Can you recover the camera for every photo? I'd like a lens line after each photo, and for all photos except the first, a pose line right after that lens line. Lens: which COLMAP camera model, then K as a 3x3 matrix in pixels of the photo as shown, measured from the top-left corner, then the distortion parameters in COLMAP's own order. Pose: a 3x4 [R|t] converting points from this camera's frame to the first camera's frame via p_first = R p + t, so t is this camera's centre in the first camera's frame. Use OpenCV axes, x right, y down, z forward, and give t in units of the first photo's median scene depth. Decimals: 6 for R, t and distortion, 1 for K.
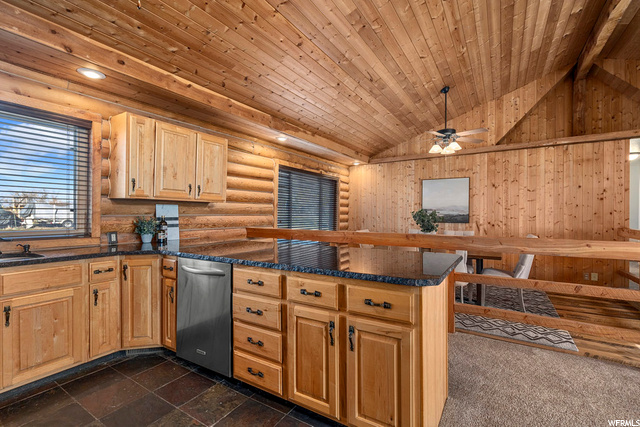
lens RADIAL K [[287.9, 0, 320.0], [0, 287.9, 213.5], [0, 0, 1]] dist [-0.000428, -0.000156]
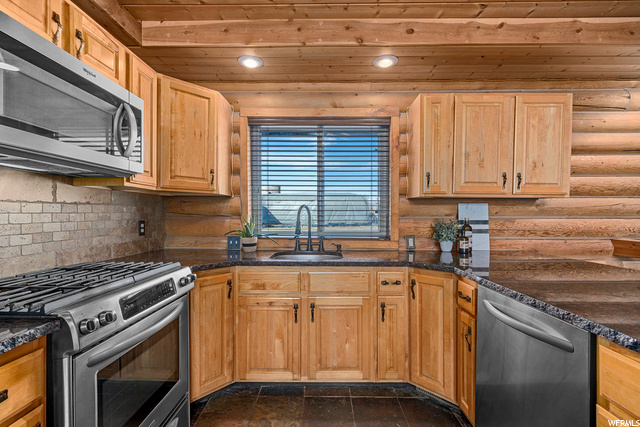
lens RADIAL K [[287.9, 0, 320.0], [0, 287.9, 213.5], [0, 0, 1]] dist [-0.000428, -0.000156]
pose [[0.521346, -0.002453, -0.853342, -0.100621], [0.000366, 0.999996, -0.002651, -0.002766], [0.853345, 0.001070, 0.521345, 0.283848]]
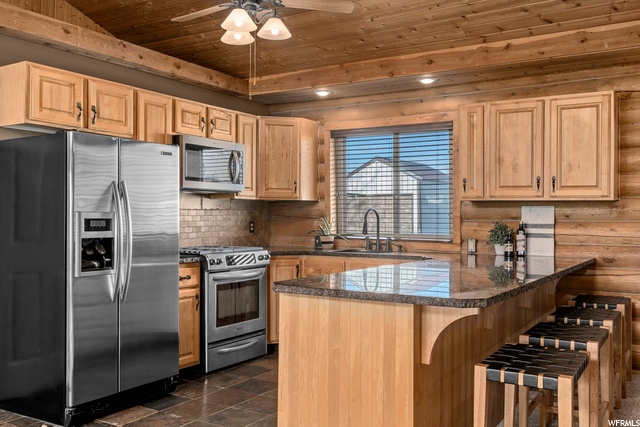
lens RADIAL K [[599.5, 0, 320.0], [0, 599.5, 213.5], [0, 0, 1]] dist [0.007659, 0.005541]
pose [[0.008284, -0.004543, -0.999955, 1.062649], [-0.004031, 0.999981, -0.004577, -0.004333], [0.999958, 0.004069, 0.008265, 0.496035]]
